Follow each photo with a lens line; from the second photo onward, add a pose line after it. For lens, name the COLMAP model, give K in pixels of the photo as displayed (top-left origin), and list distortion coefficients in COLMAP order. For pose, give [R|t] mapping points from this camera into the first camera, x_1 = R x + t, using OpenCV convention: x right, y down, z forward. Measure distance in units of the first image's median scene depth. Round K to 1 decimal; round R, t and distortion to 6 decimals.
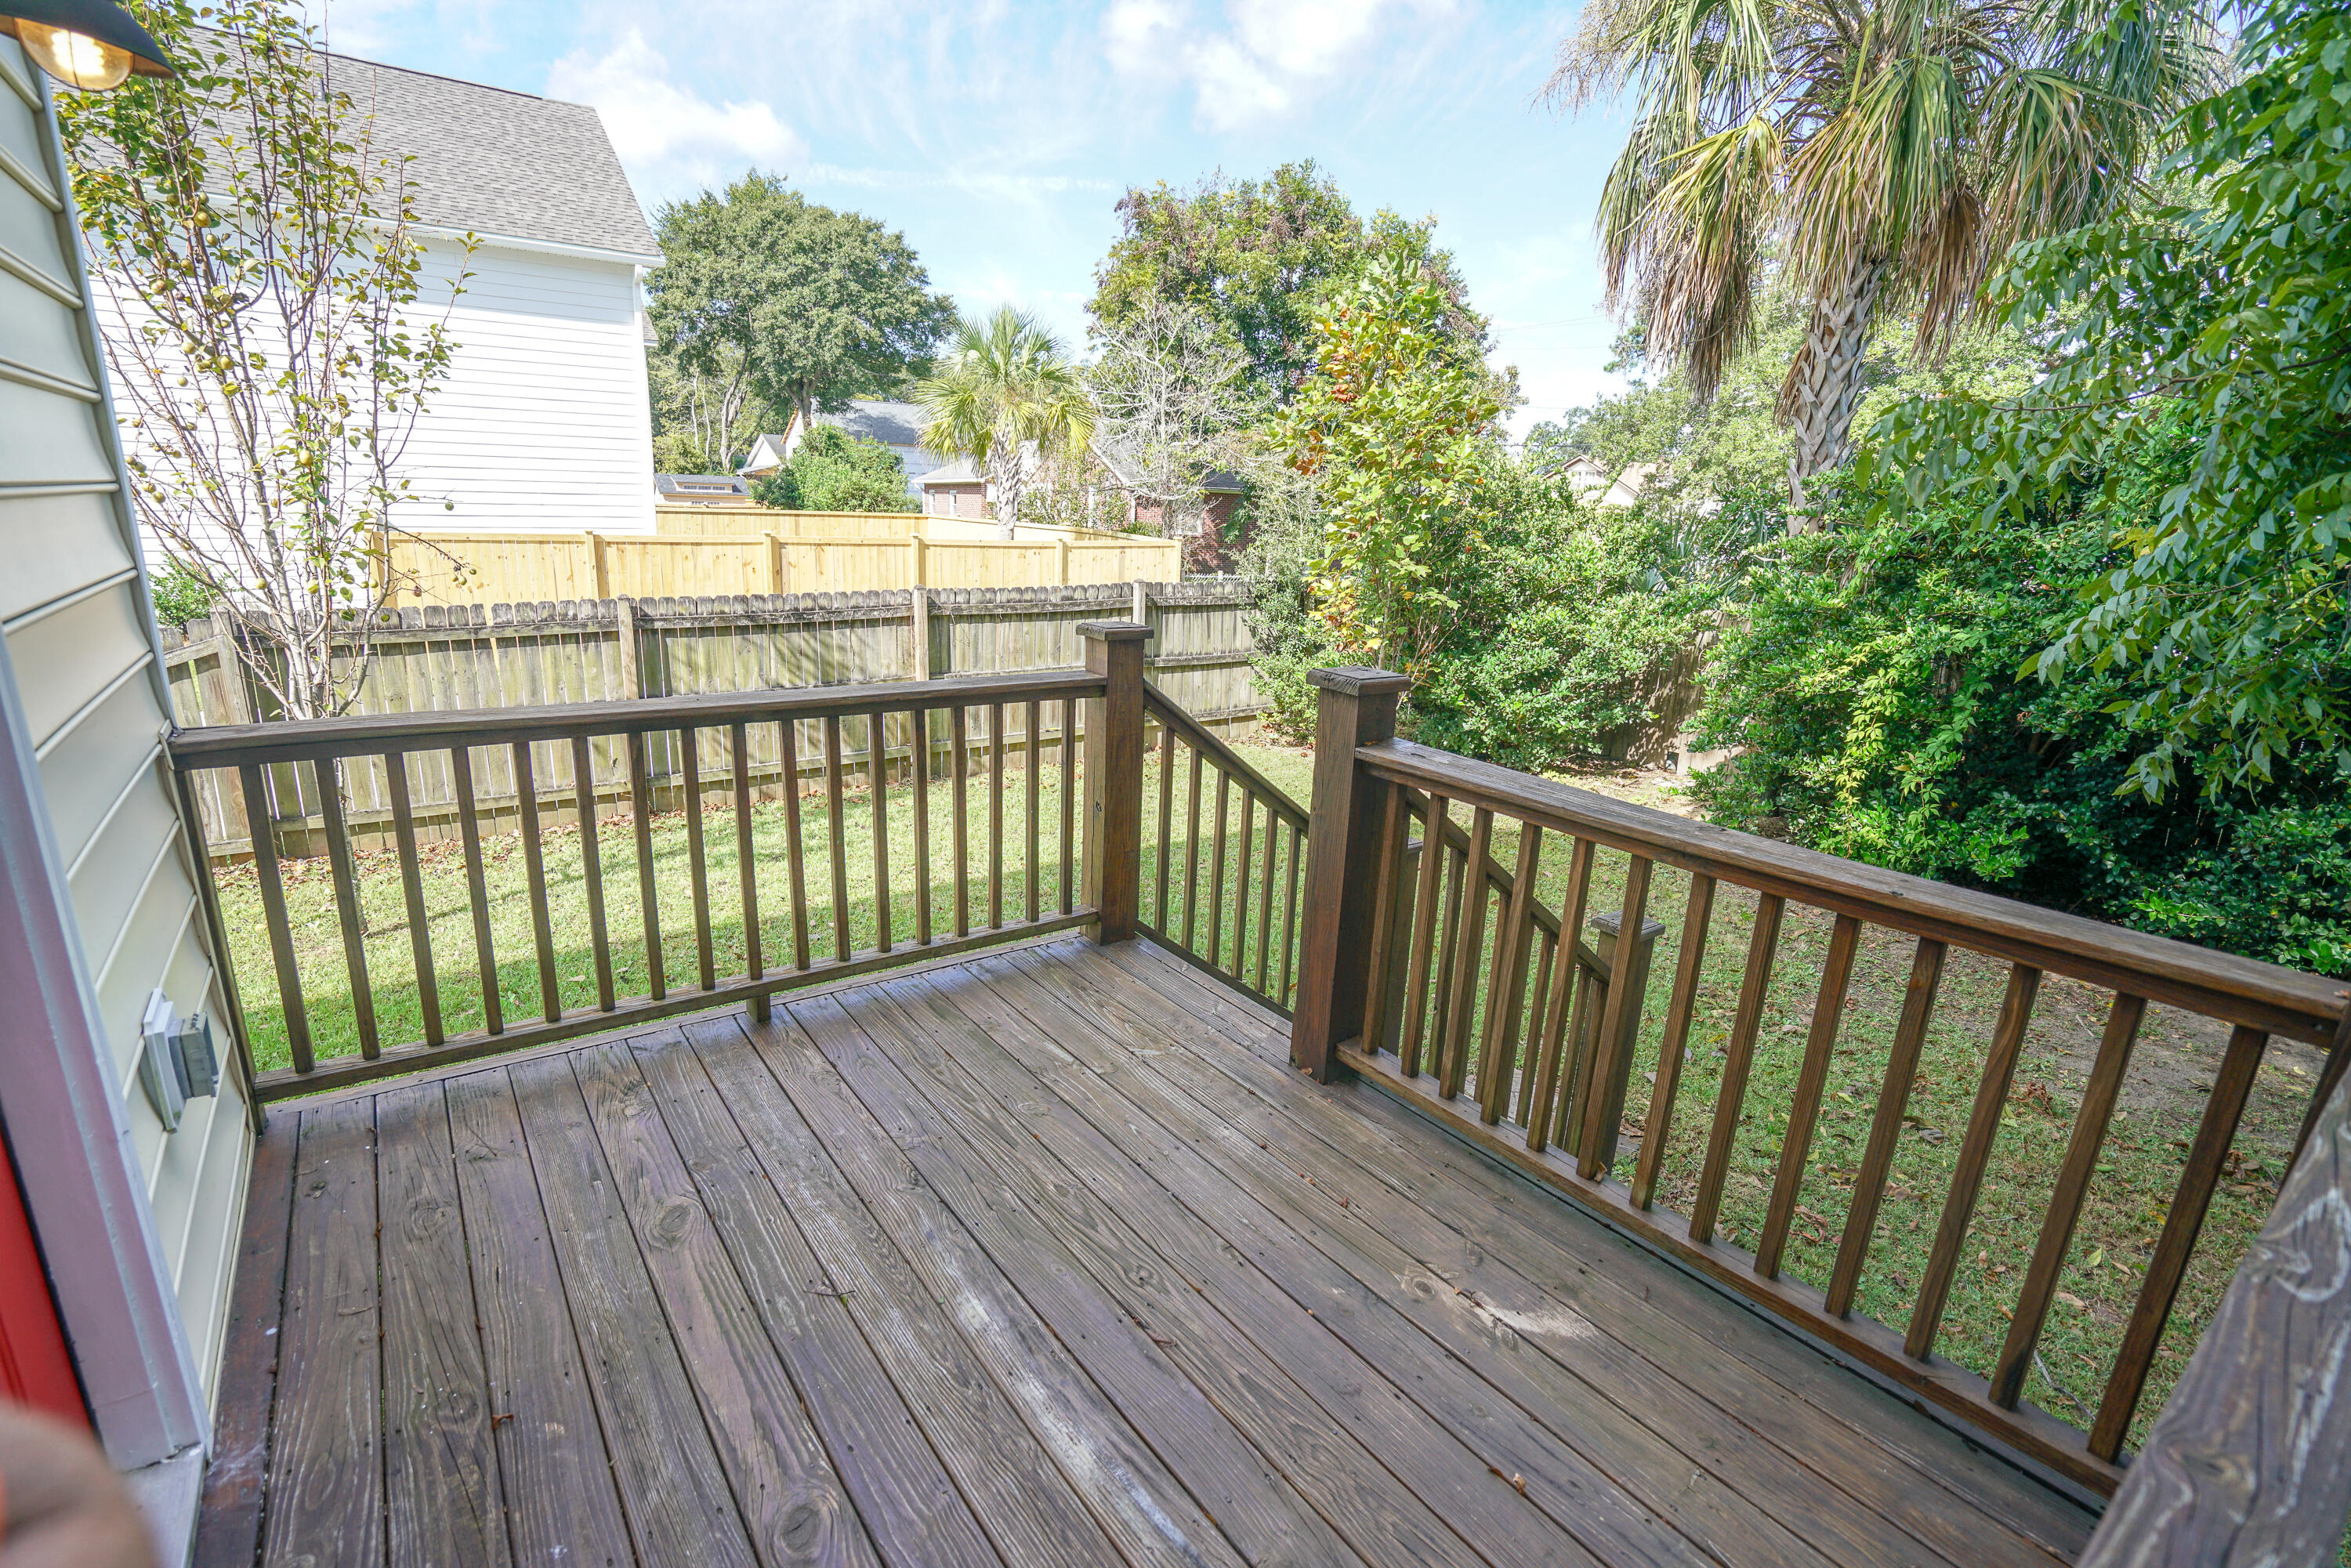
lens RADIAL K [[1070.2, 0, 1183.1], [0, 1070.2, 785.5], [0, 0, 1]] dist [-0.020180, 0.001577]
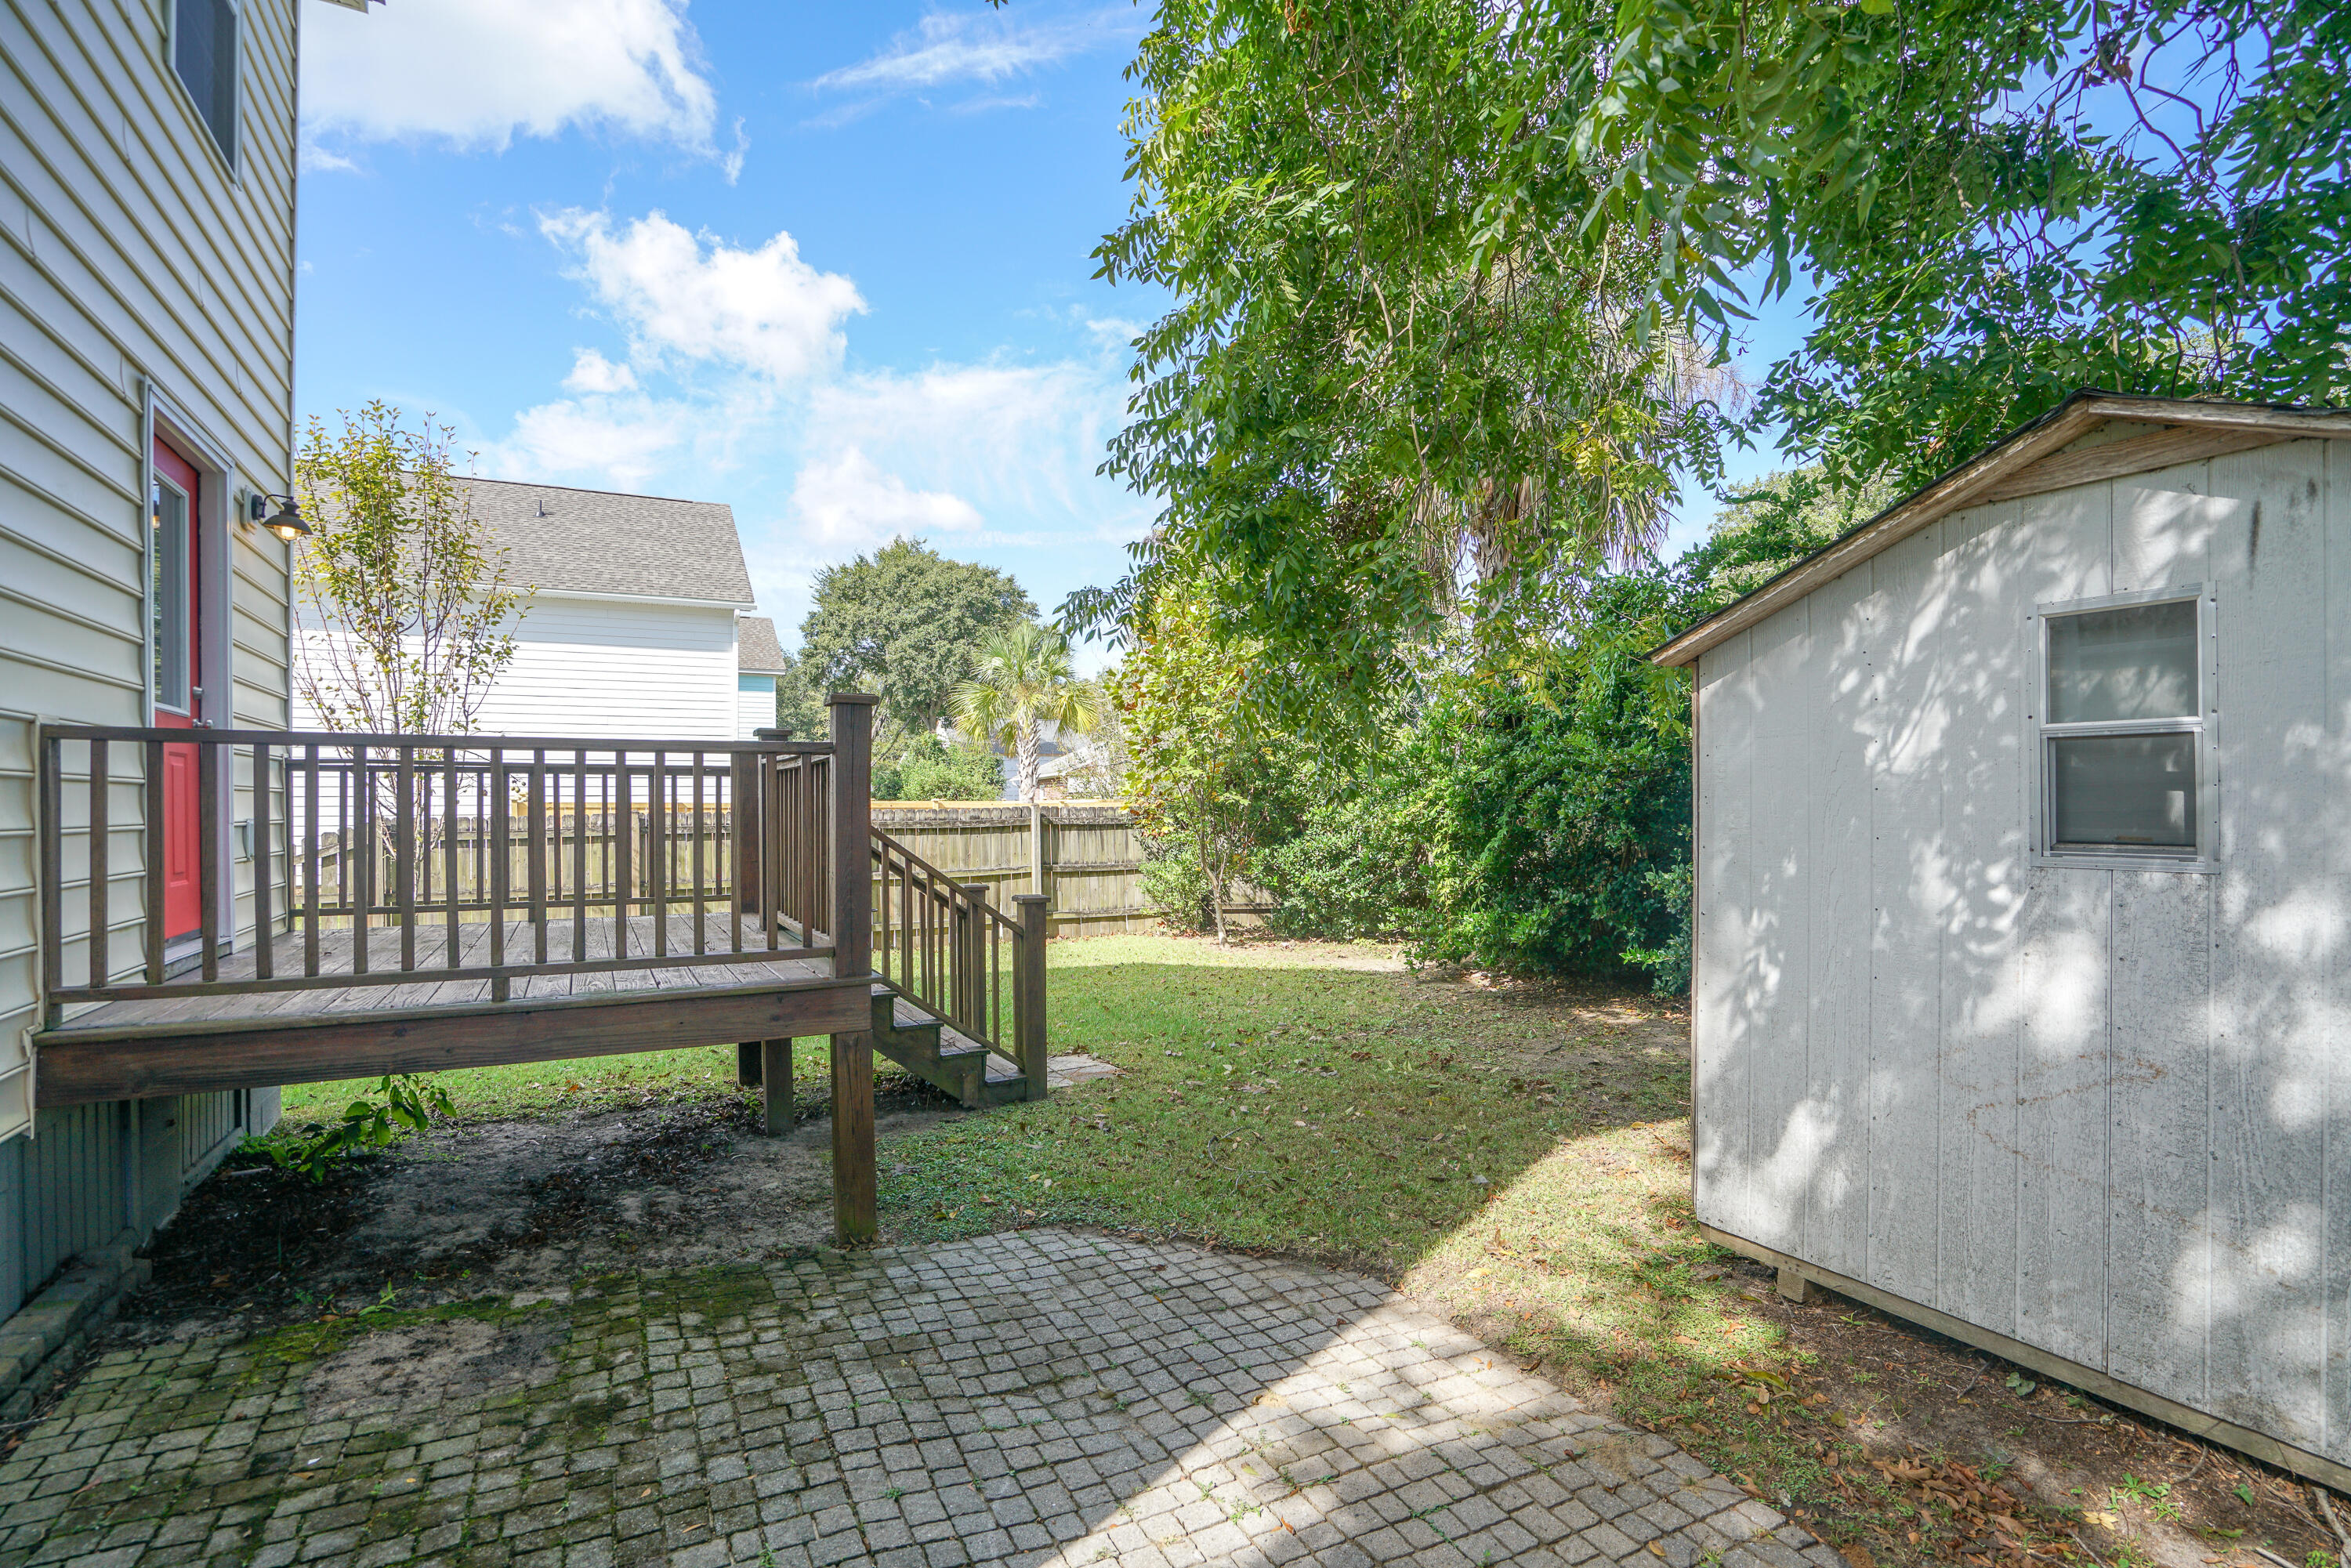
lens RADIAL K [[1070.2, 0, 1161.9], [0, 1070.2, 791.5], [0, 0, 1]] dist [-0.020180, 0.001577]
pose [[0.989858, -0.046650, -0.134182, 0.170561], [0.009298, 0.963793, -0.266488, 0.084122], [0.141756, 0.262538, 0.954452, -0.132570]]
